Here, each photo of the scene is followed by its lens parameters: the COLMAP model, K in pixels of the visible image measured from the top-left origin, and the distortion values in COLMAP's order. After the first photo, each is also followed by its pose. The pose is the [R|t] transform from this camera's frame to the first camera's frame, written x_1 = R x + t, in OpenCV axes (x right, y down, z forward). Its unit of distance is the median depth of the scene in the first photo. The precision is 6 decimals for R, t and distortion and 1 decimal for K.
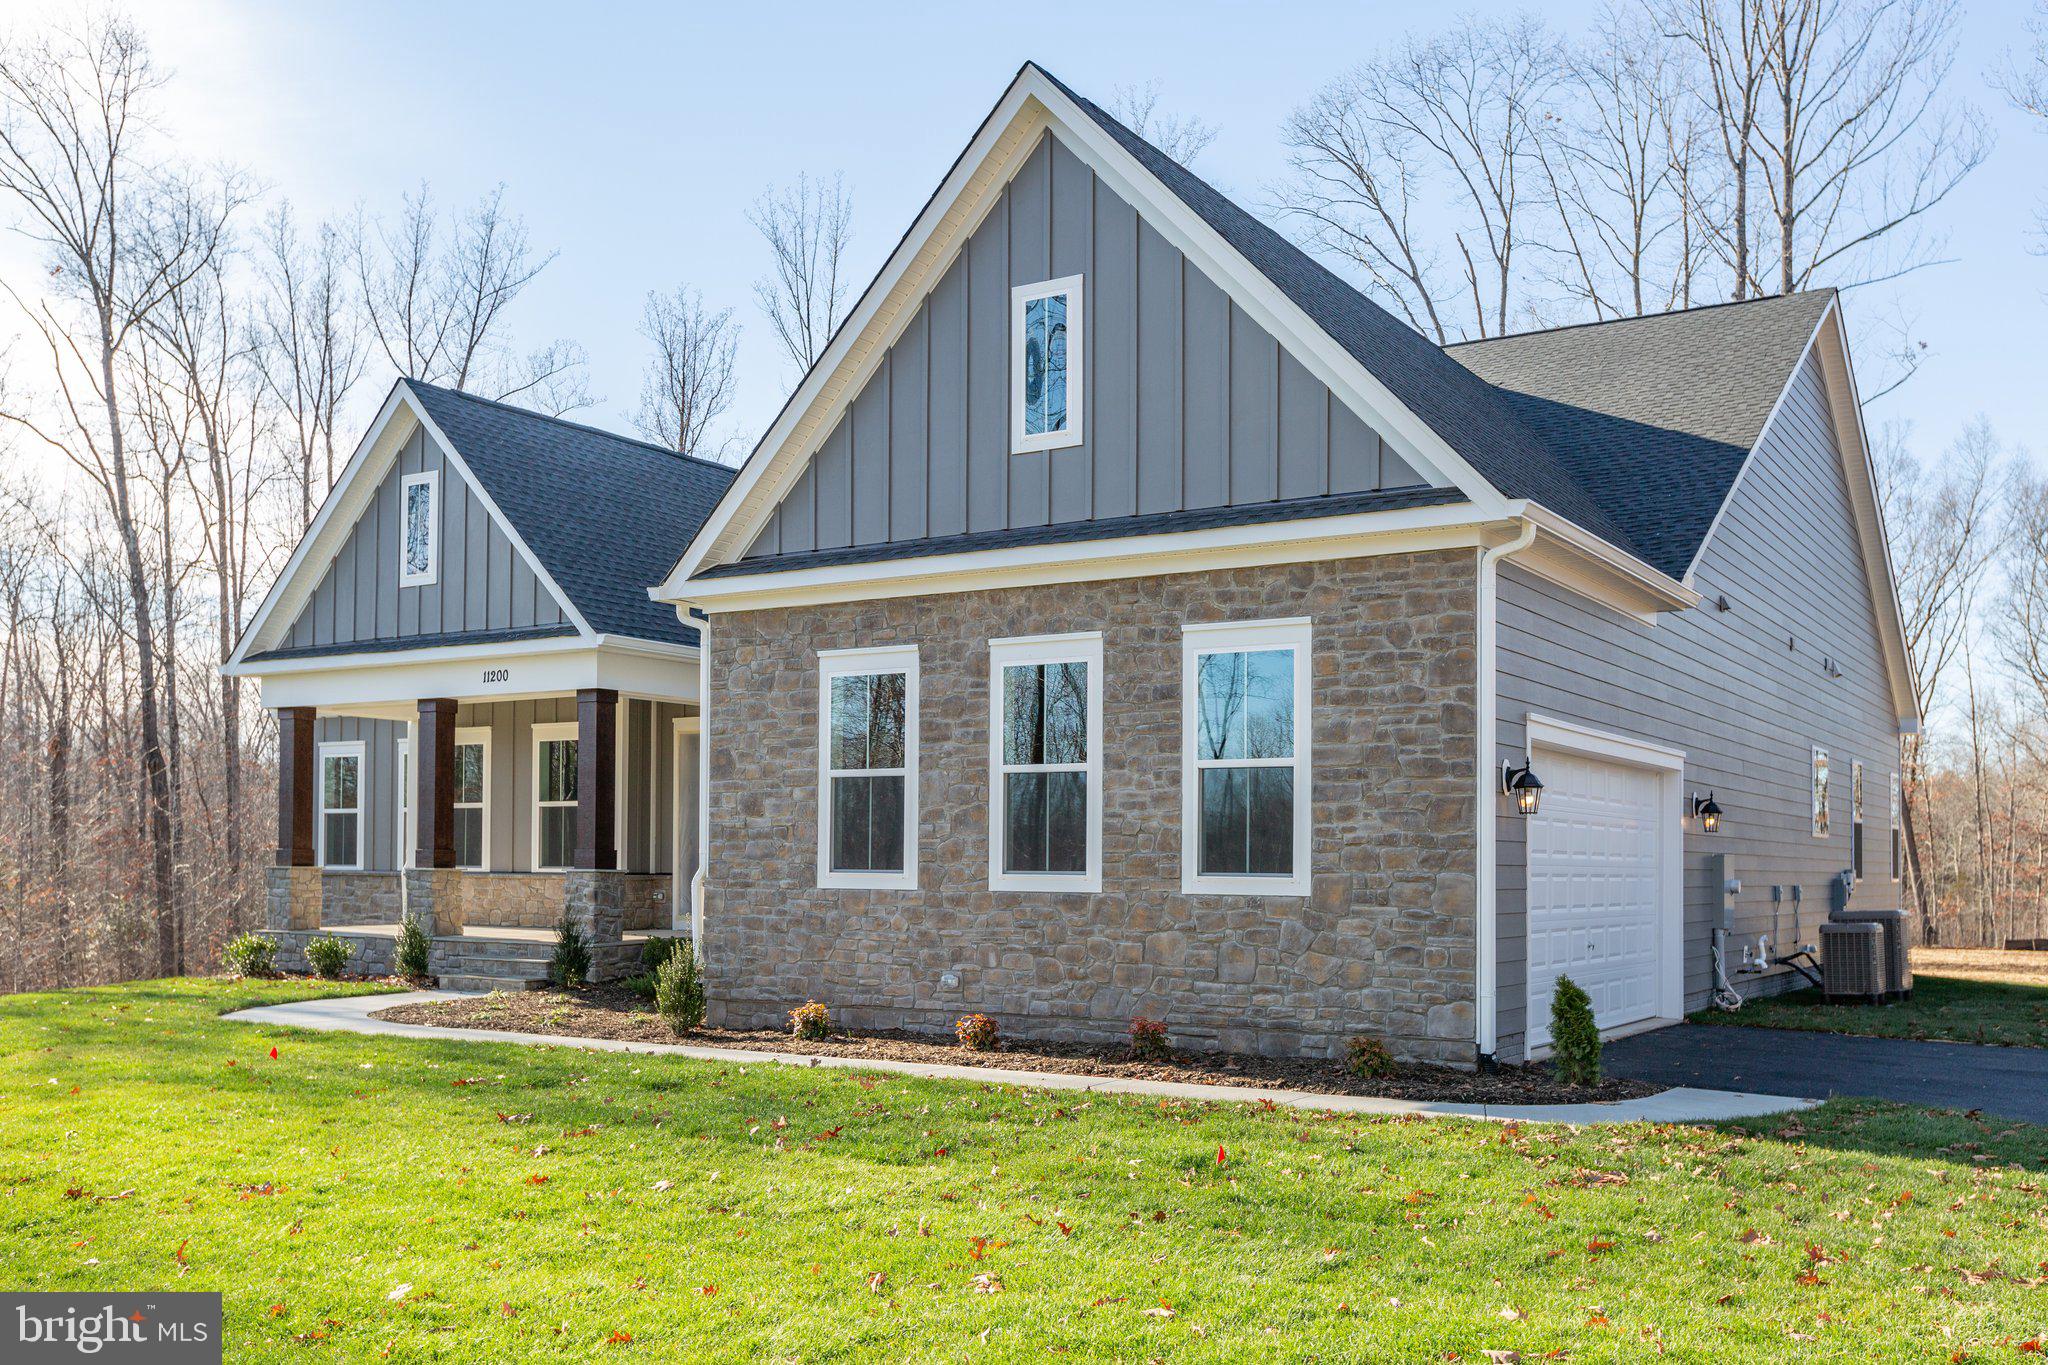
lens RADIAL K [[1838.3, 0, 989.6], [0, 1838.3, 868.2], [0, 0, 1]] dist [0.000789, 0.008002]
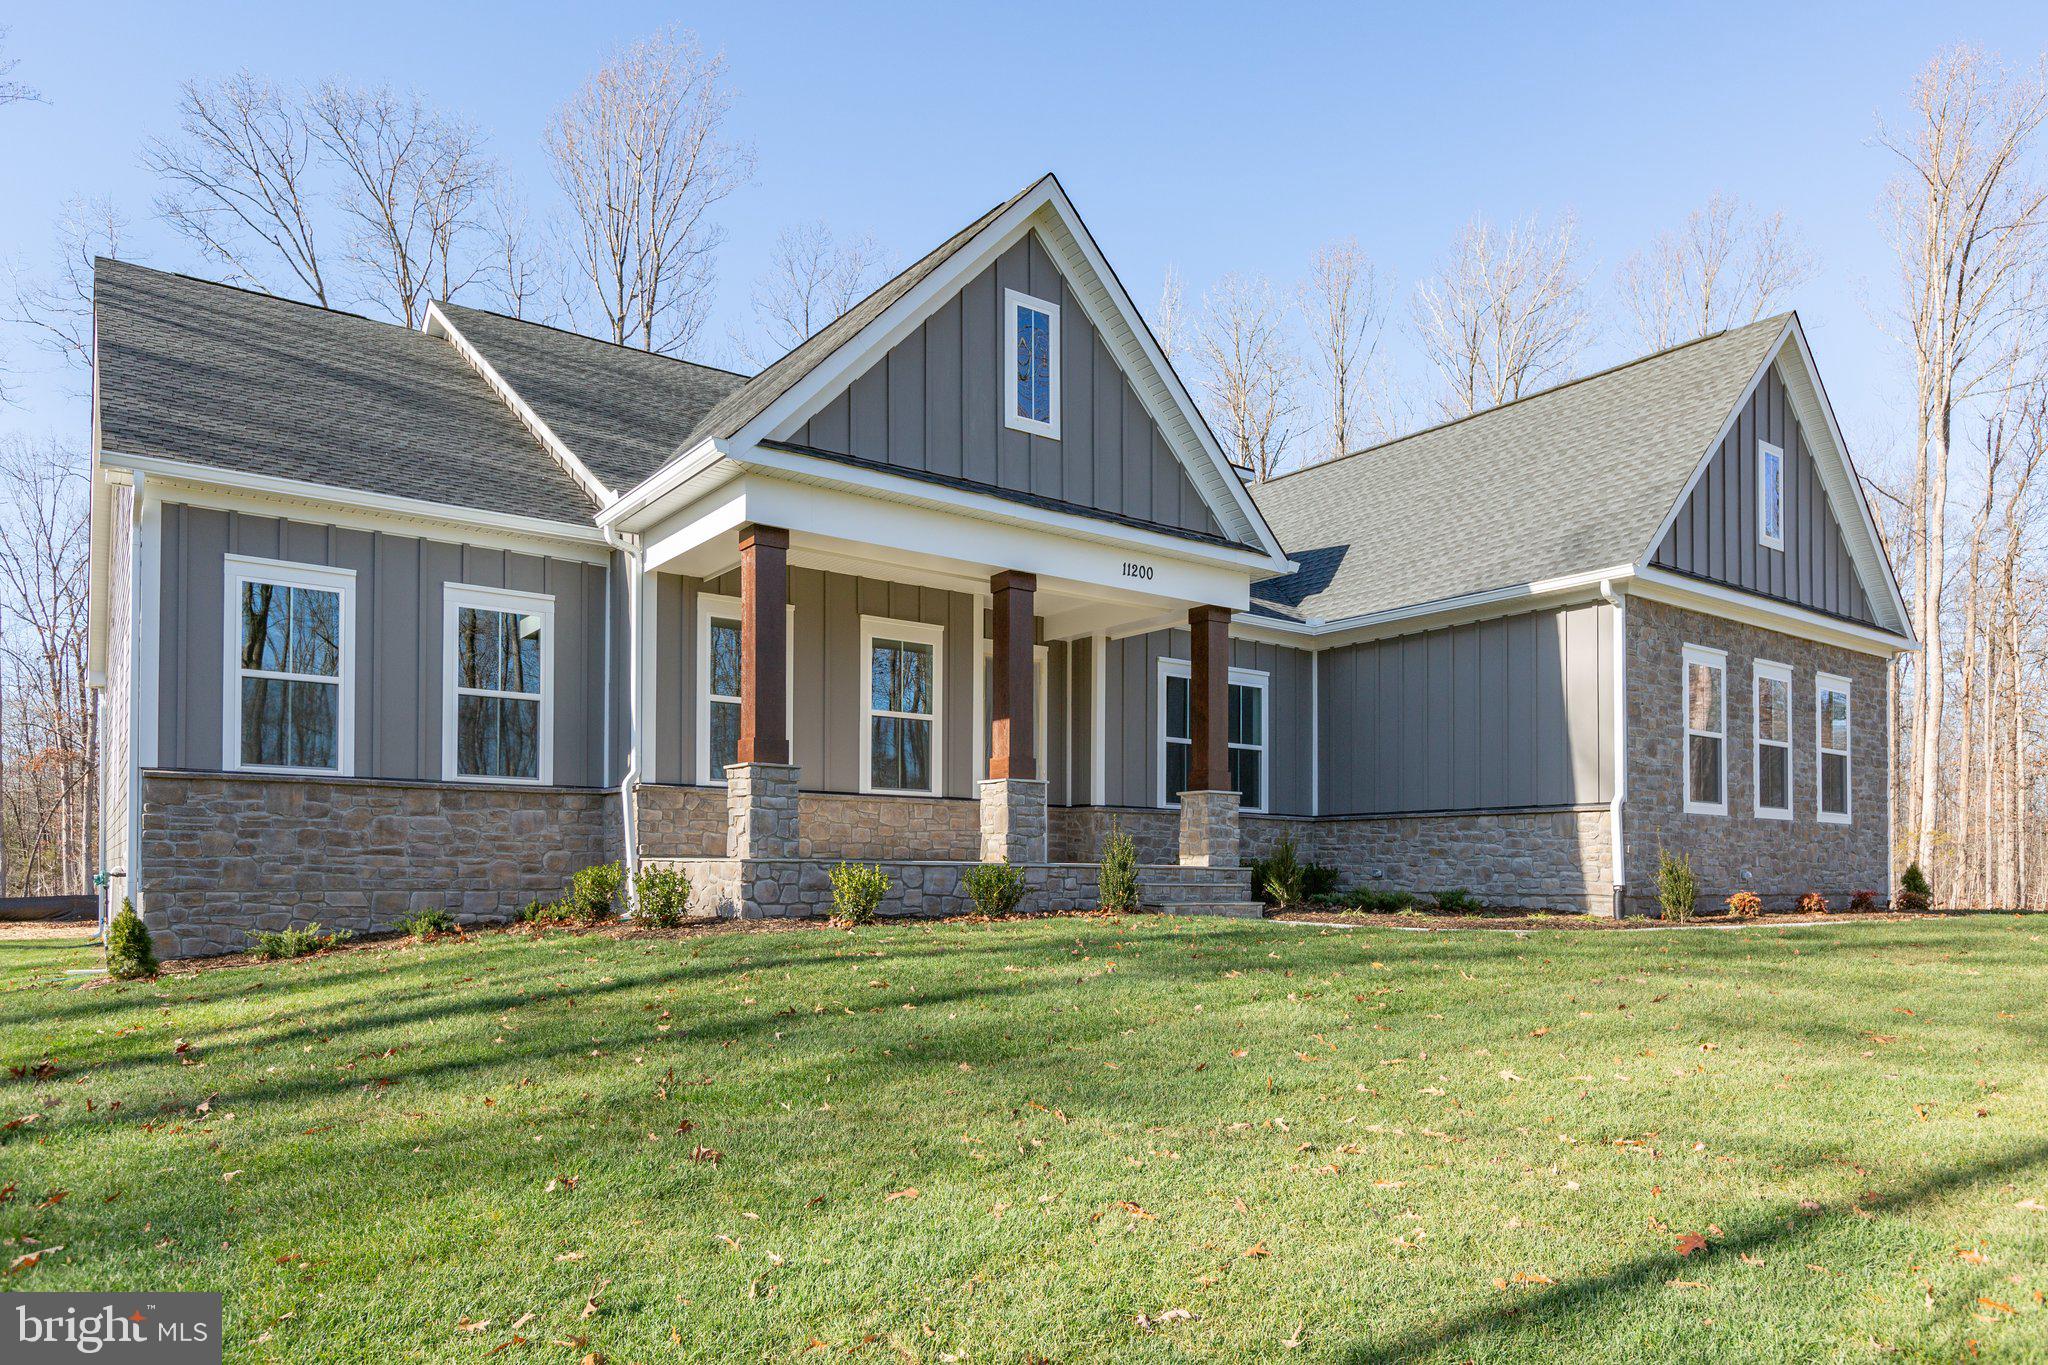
lens RADIAL K [[1307.2, 0, 1005.9], [0, 1307.2, 869.1], [0, 0, 1]] dist [0.003715, 0.002614]
pose [[0.360707, -0.000229, 0.932679, -1.119308], [-0.005515, 0.999982, 0.002379, 0.050110], [-0.932663, -0.006002, 0.360699, 1.045448]]
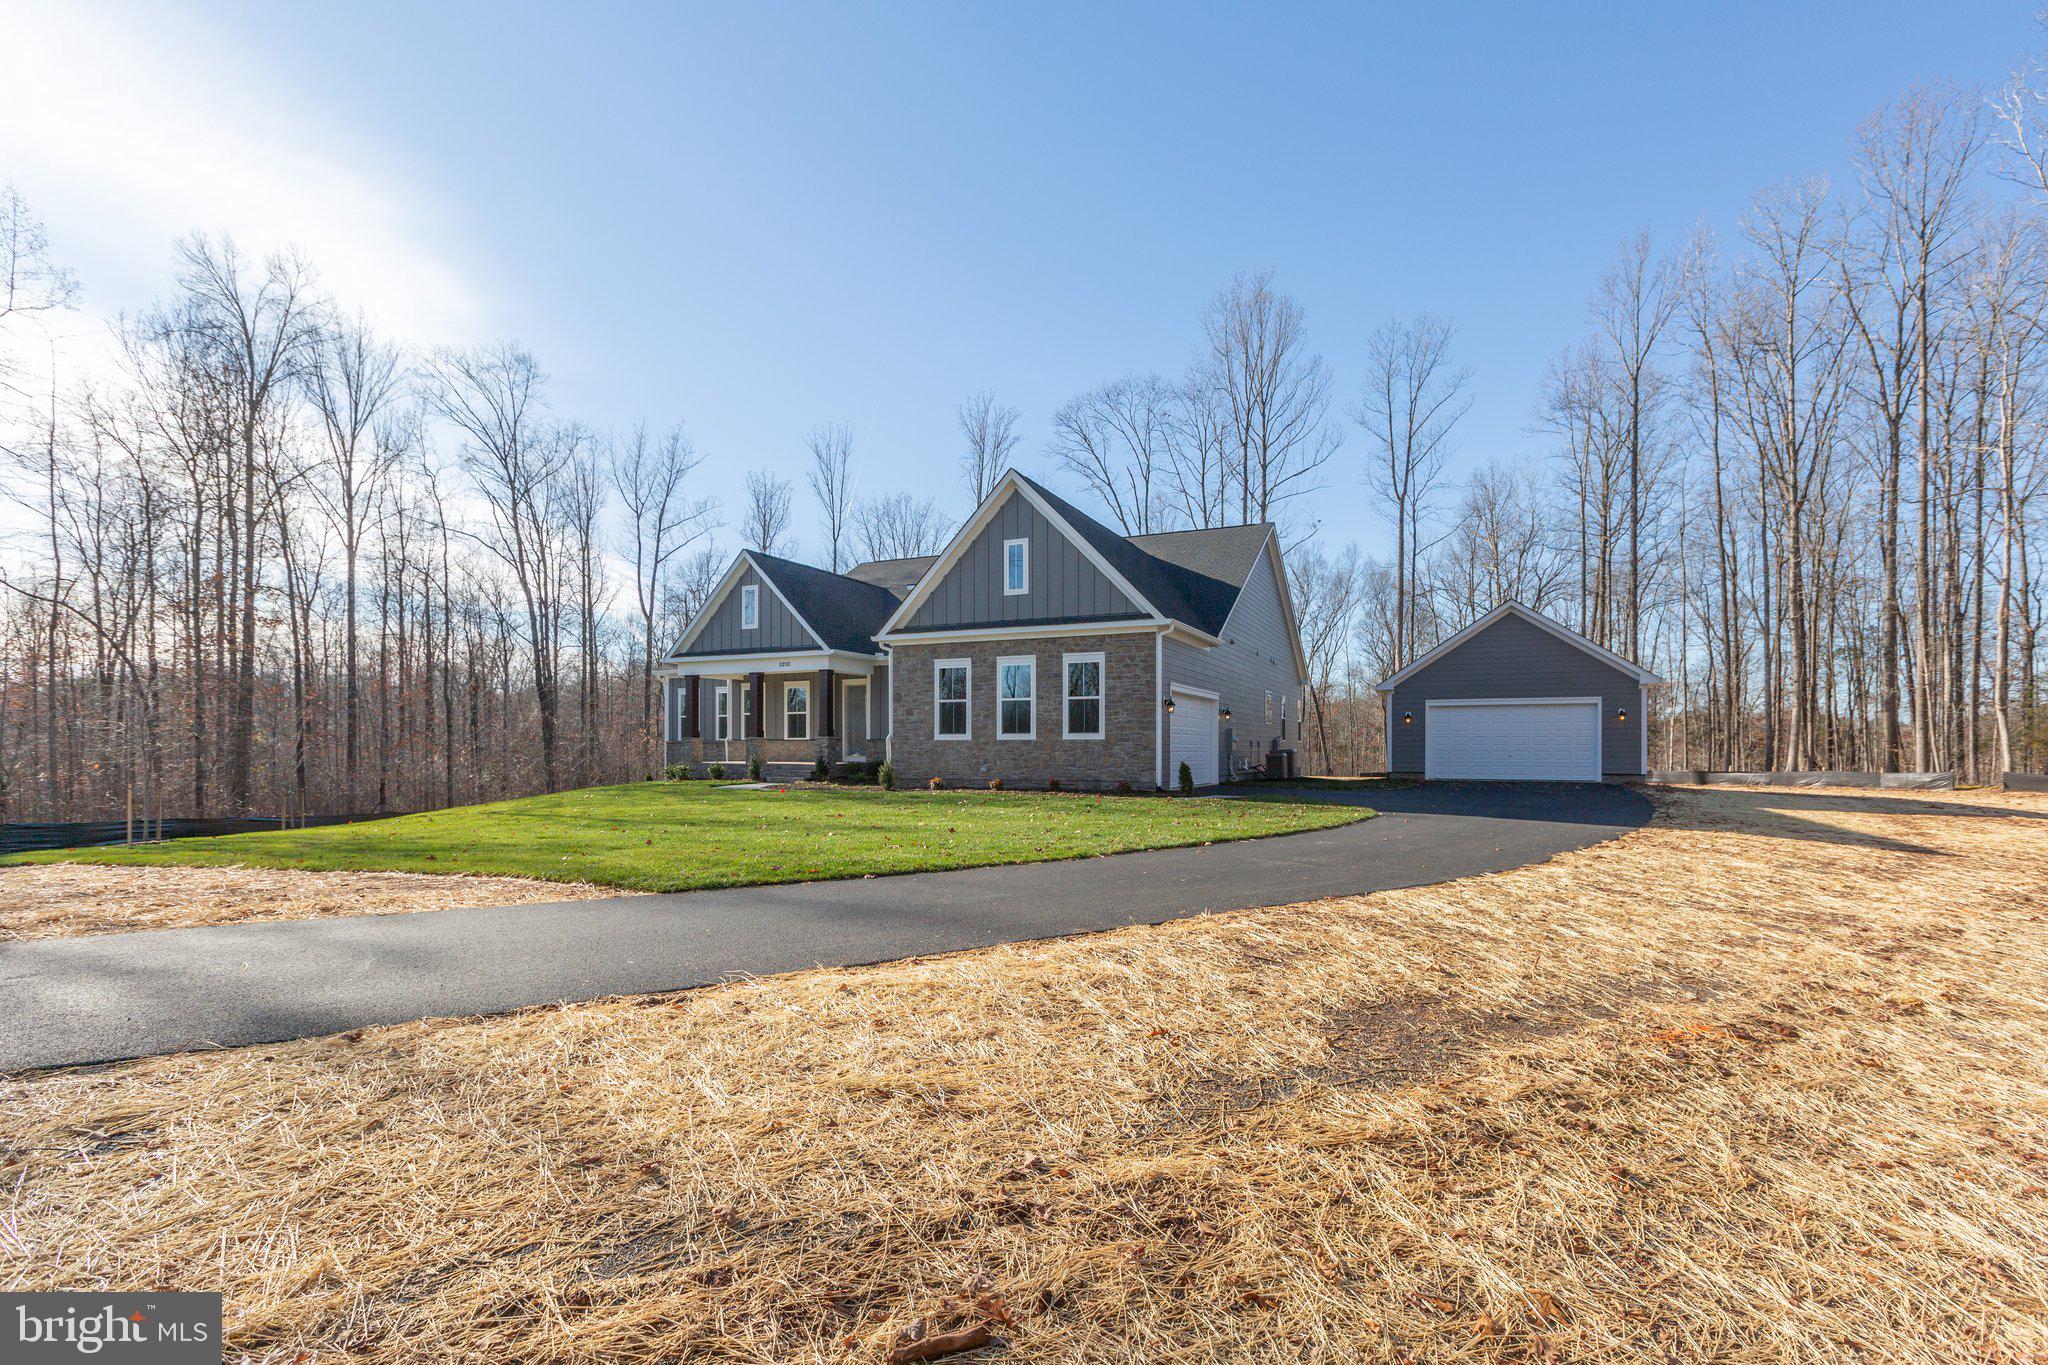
lens RADIAL K [[934.0, 0, 993.0], [0, 934.0, 761.5], [0, 0, 1]] dist [0.002860, -0.001608]
pose [[0.993133, -0.007919, 0.116718, -0.163636], [0.006265, 0.999875, 0.014525, 0.022482], [-0.116819, -0.013694, 0.993059, -0.463764]]
